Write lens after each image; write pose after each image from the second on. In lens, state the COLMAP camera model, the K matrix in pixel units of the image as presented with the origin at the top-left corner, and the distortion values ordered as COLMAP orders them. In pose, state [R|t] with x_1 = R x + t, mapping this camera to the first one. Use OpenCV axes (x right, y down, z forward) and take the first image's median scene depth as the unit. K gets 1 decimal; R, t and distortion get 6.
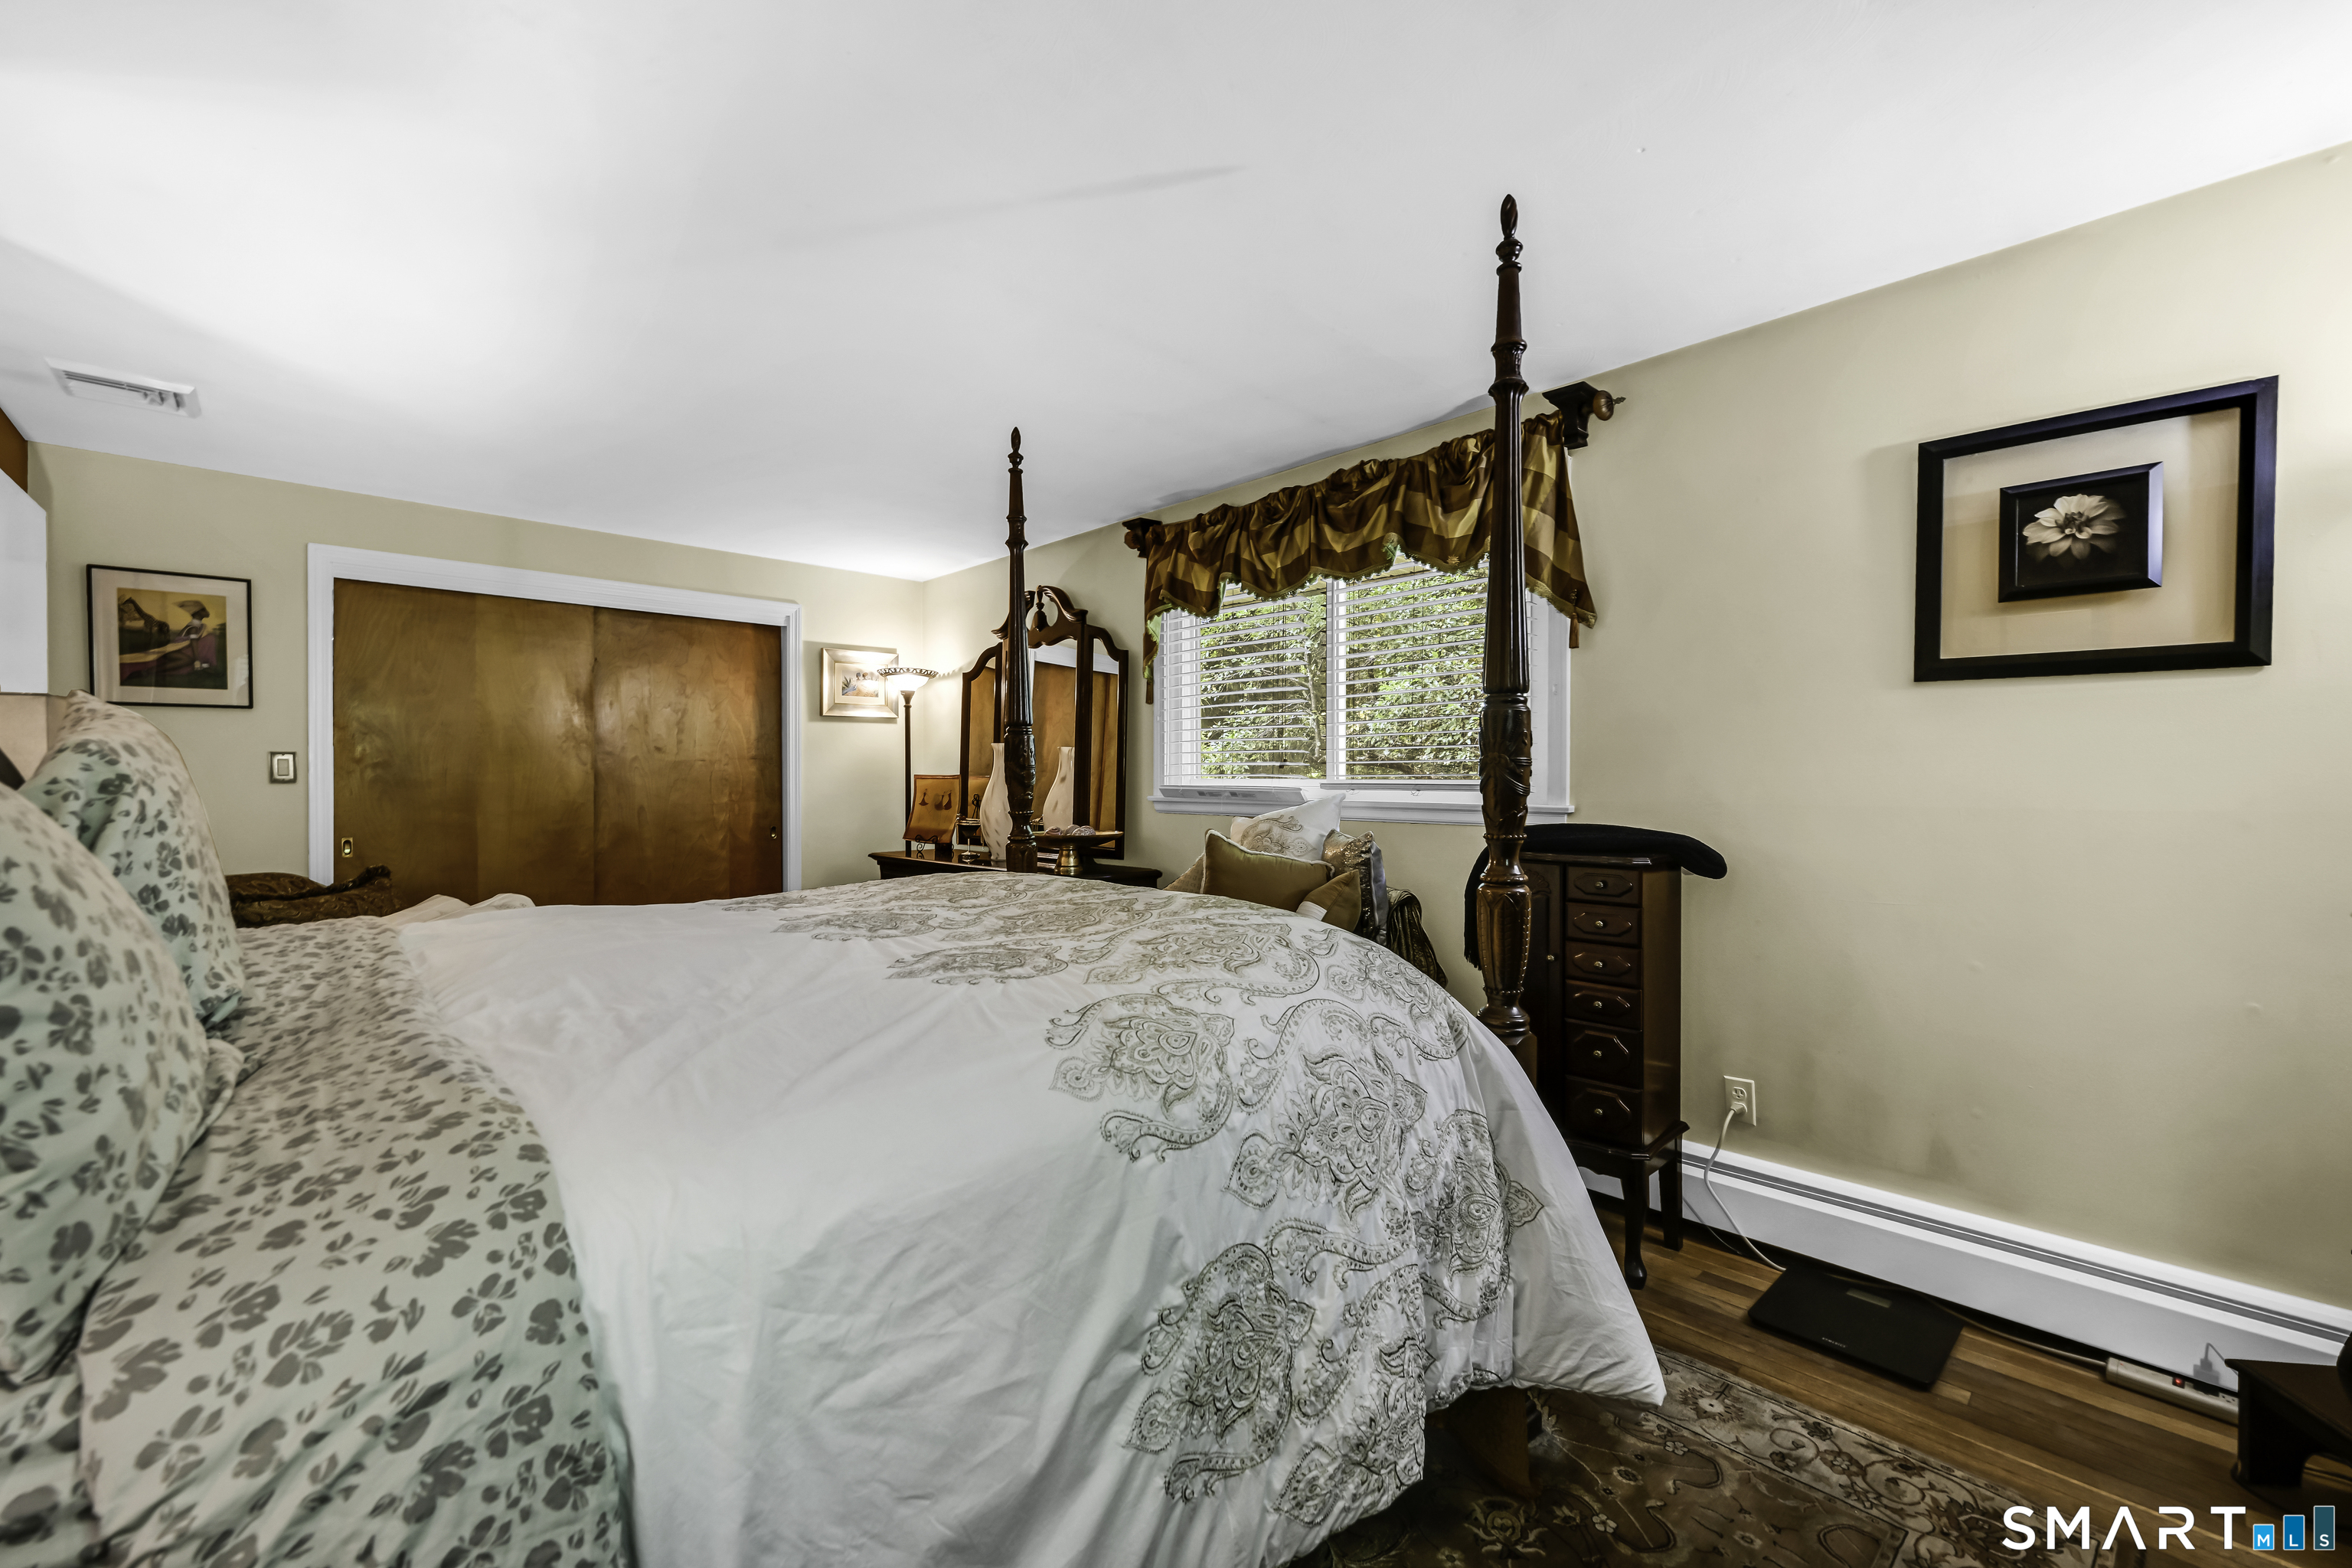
lens RADIAL K [[955.8, 0, 1161.5], [0, 955.8, 785.2], [0, 0, 1]] dist [-0.000531, 0.000684]
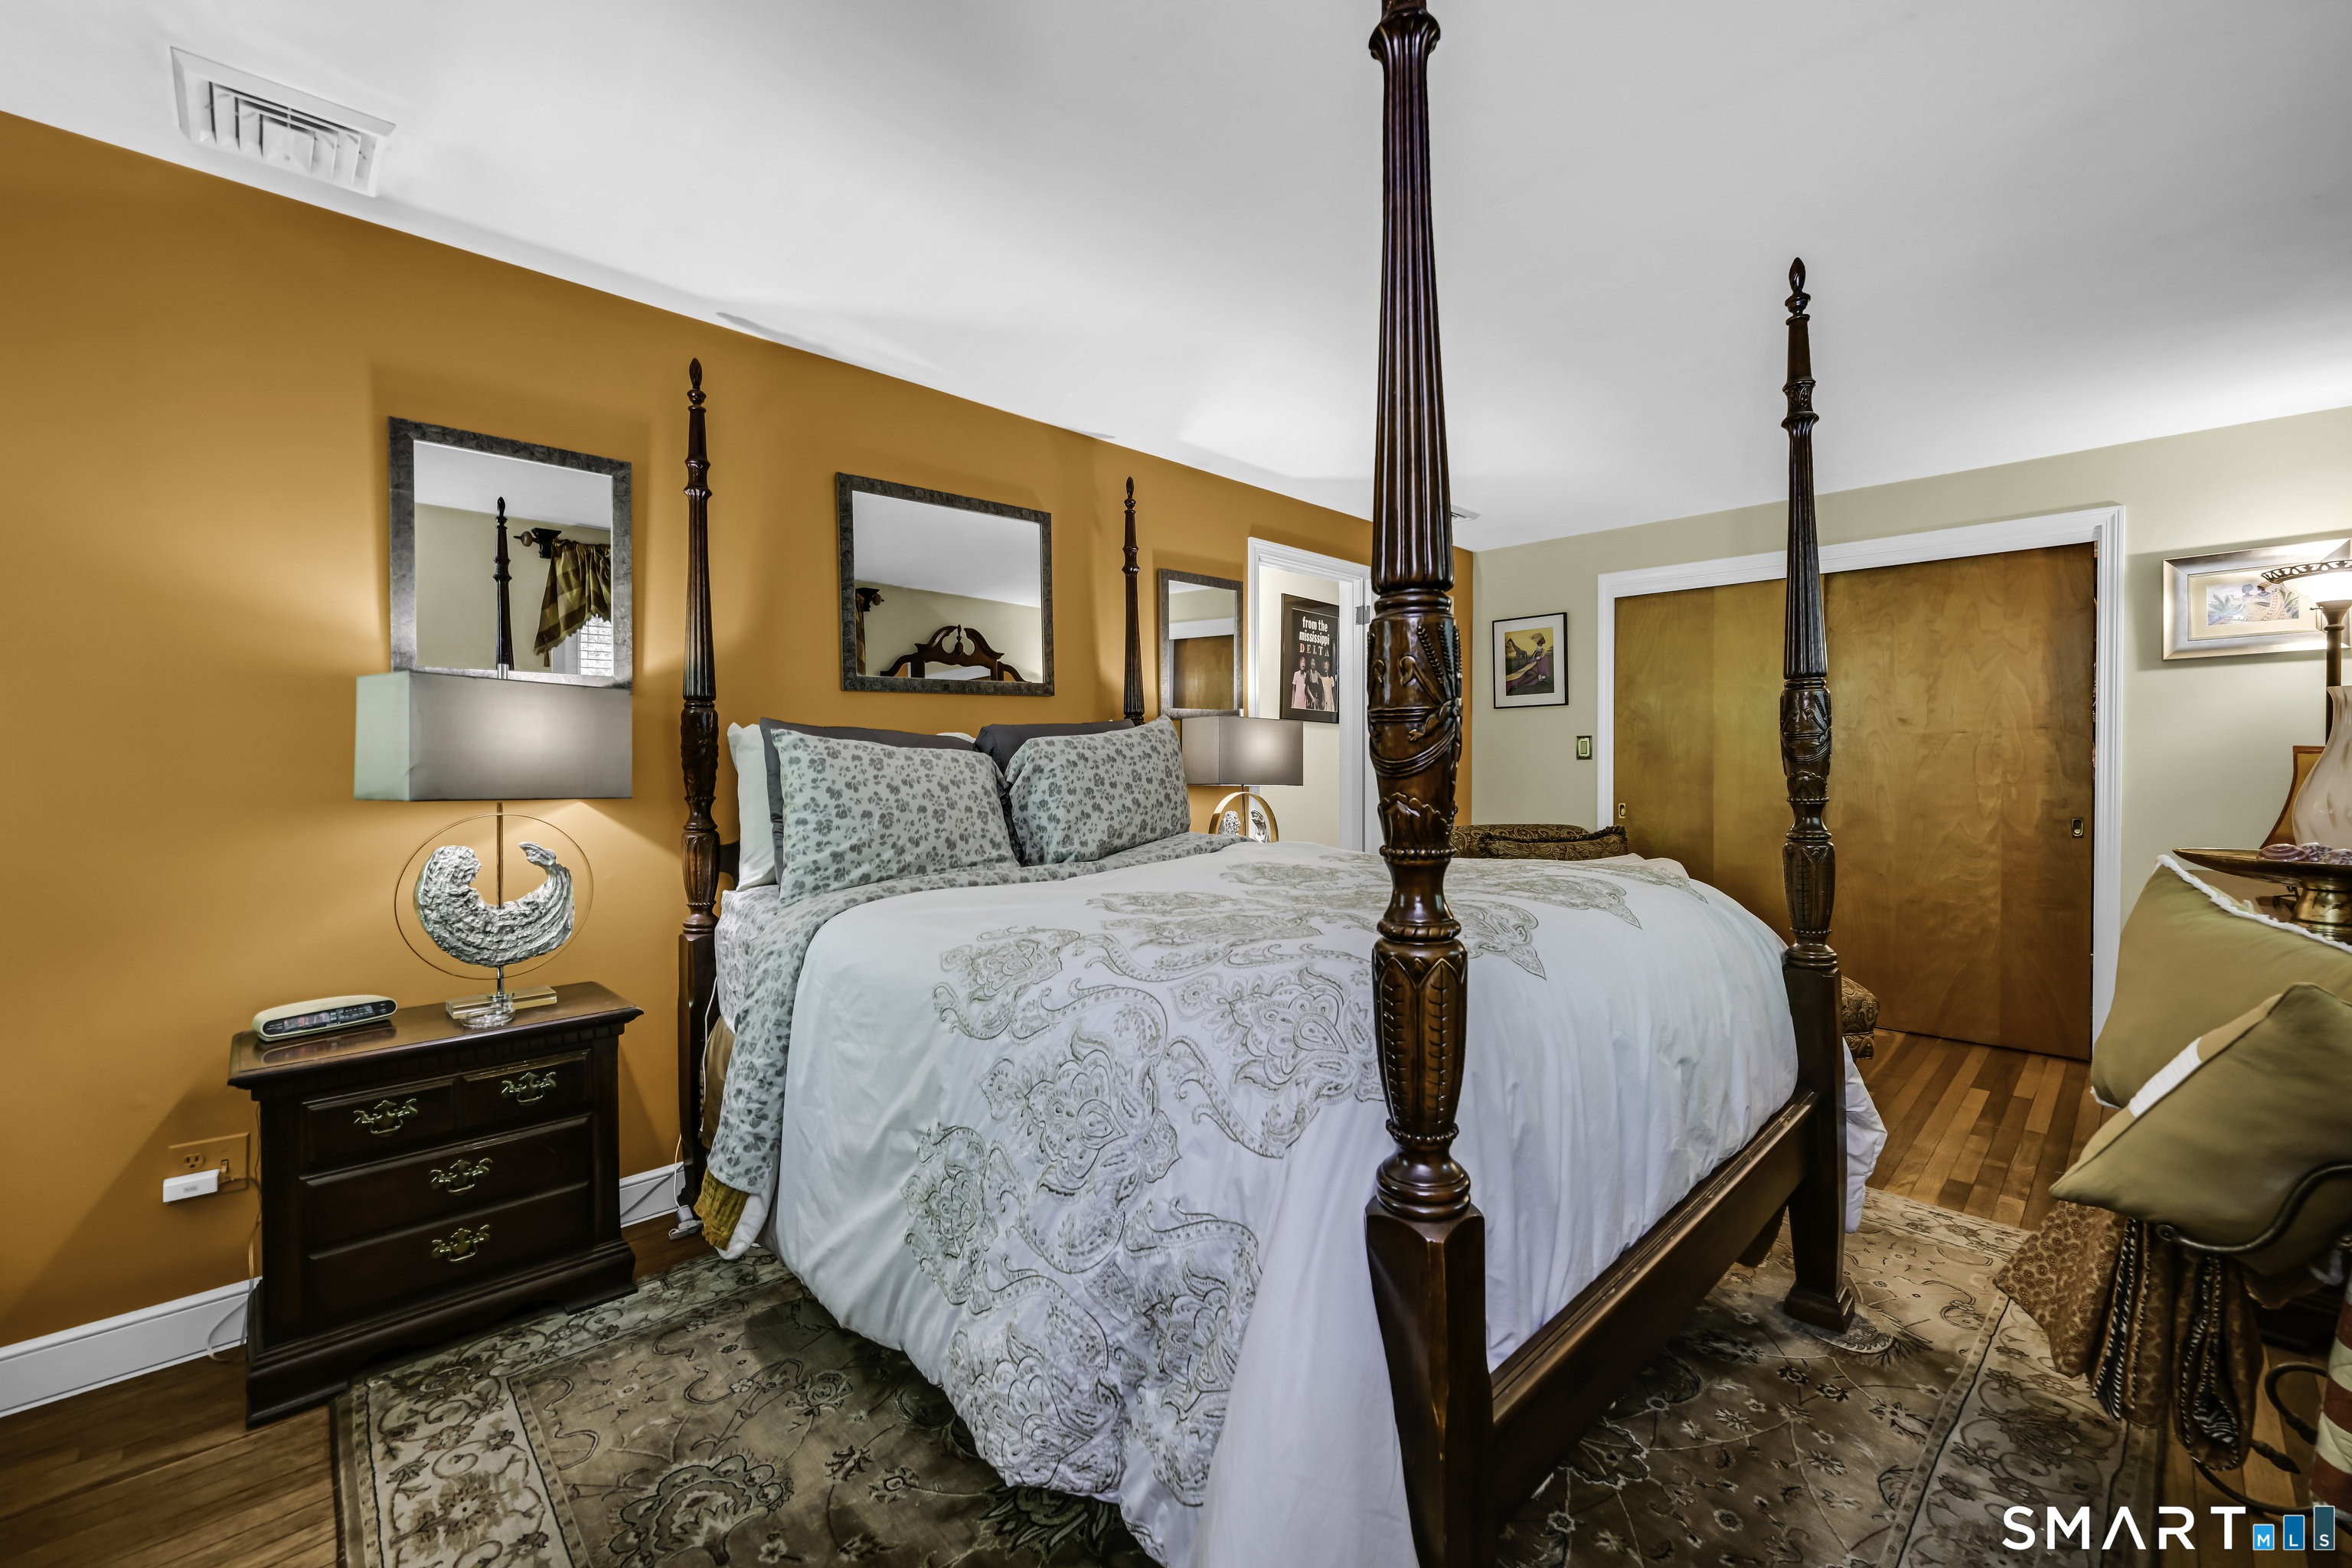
lens RADIAL K [[955.8, 0, 1162.4], [0, 955.8, 774.8], [0, 0, 1]] dist [-0.000531, 0.000684]
pose [[0.021571, 0.017066, -0.999622, 0.332730], [-0.004654, 0.999845, 0.016969, -0.000102], [0.999756, 0.004286, 0.021647, 0.308844]]
